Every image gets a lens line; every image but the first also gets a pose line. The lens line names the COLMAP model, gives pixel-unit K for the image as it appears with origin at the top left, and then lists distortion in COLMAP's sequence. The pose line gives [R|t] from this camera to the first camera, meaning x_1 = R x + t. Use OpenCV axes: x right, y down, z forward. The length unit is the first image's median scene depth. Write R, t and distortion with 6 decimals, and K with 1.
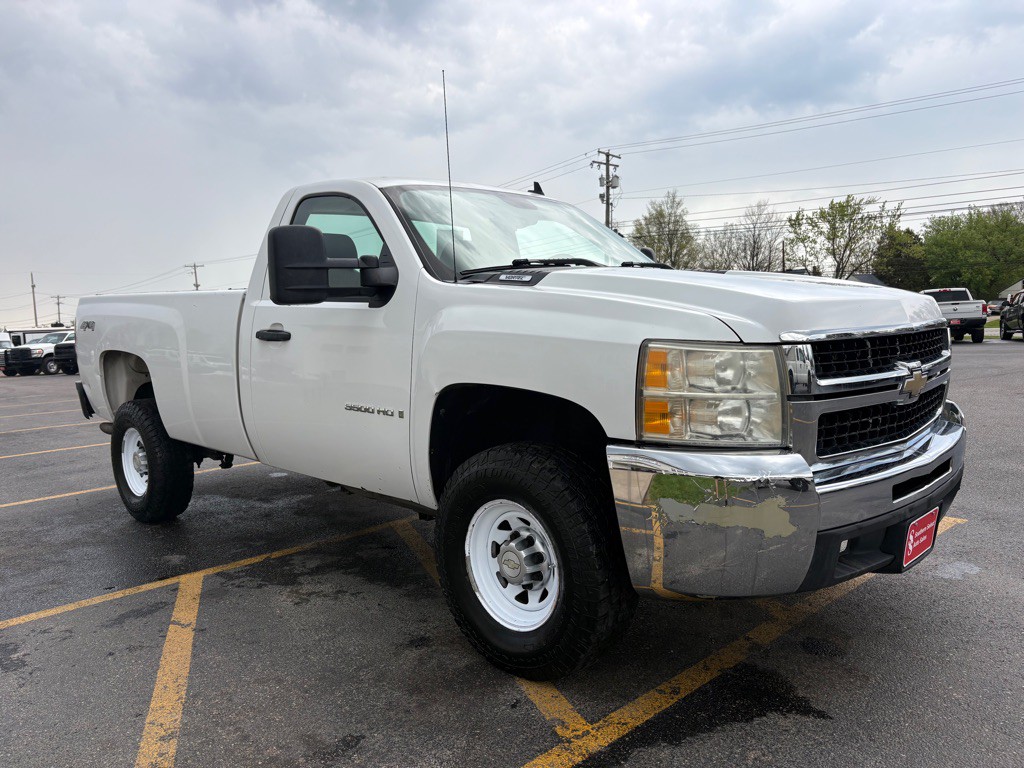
lens RADIAL K [[772.8, 0, 512.0], [0, 772.8, 379.1], [0, 0, 1]] dist [0.035706, -0.036501]
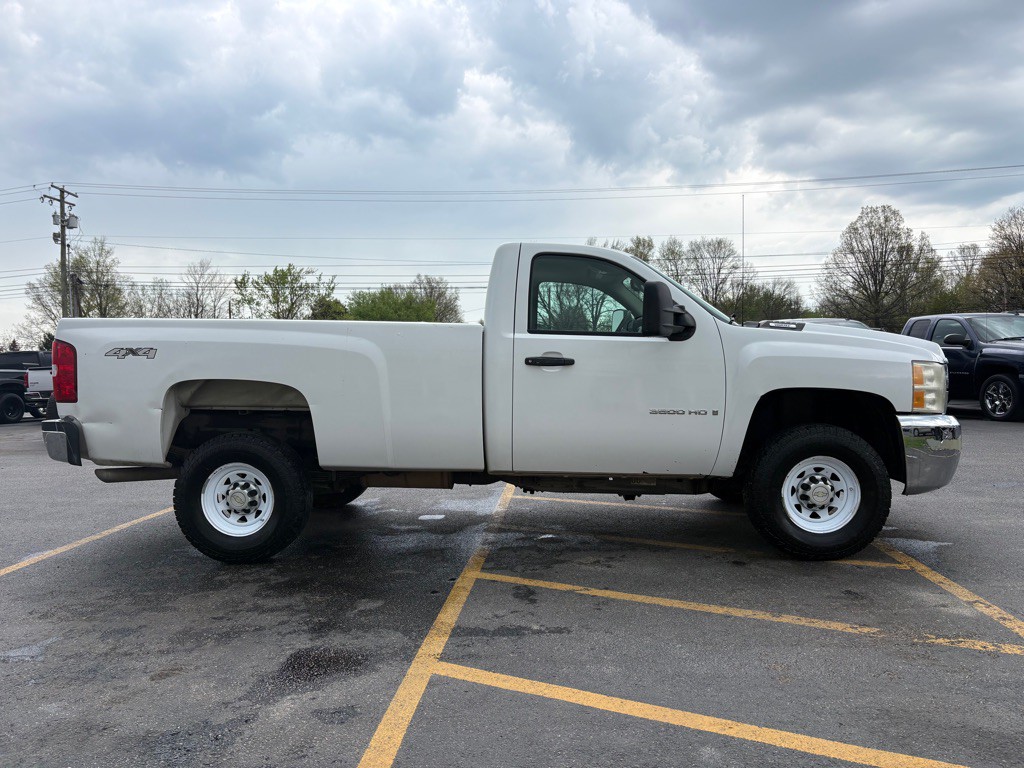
lens RADIAL K [[772.8, 0, 511.9], [0, 772.8, 393.8], [0, 0, 1]] dist [0.035706, -0.036501]
pose [[0.754940, -0.004114, 0.655780, -0.073234], [0.042832, 0.998155, -0.043046, 0.002930], [-0.654393, 0.060586, 0.753723, 0.006805]]
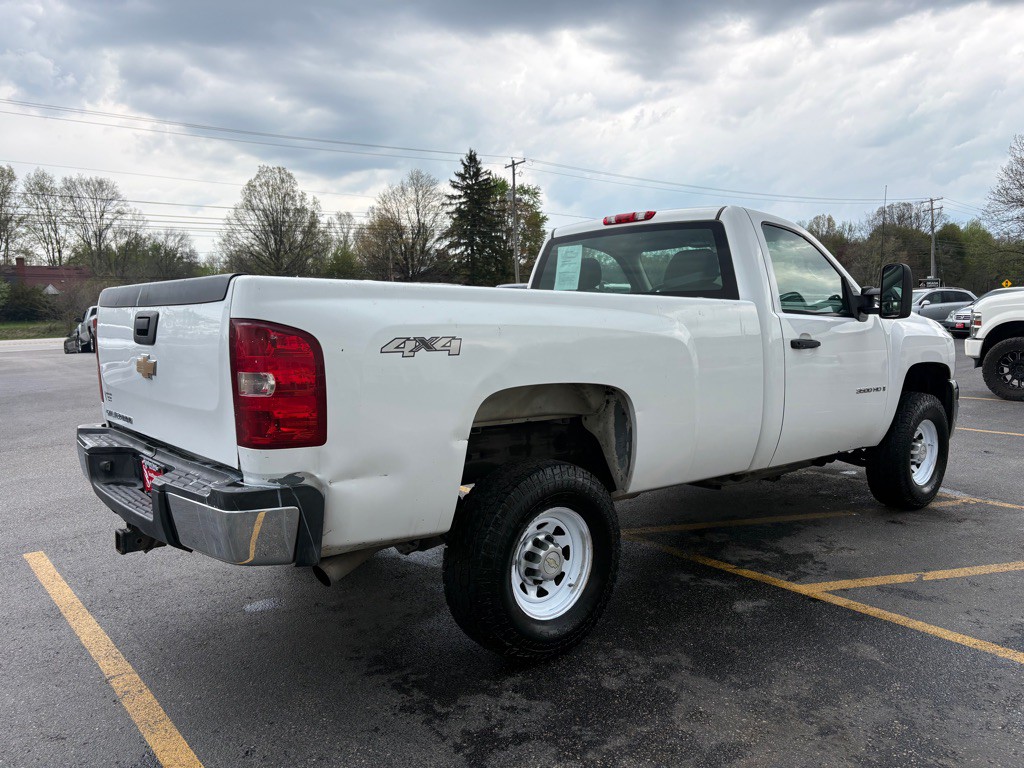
lens RADIAL K [[772.8, 0, 509.4], [0, 772.8, 382.3], [0, 0, 1]] dist [0.035706, -0.036501]
pose [[0.098021, -0.061644, 0.993273, -0.094202], [0.087726, 0.994730, 0.053077, -0.006238], [-0.991310, 0.081933, 0.102912, 0.083091]]
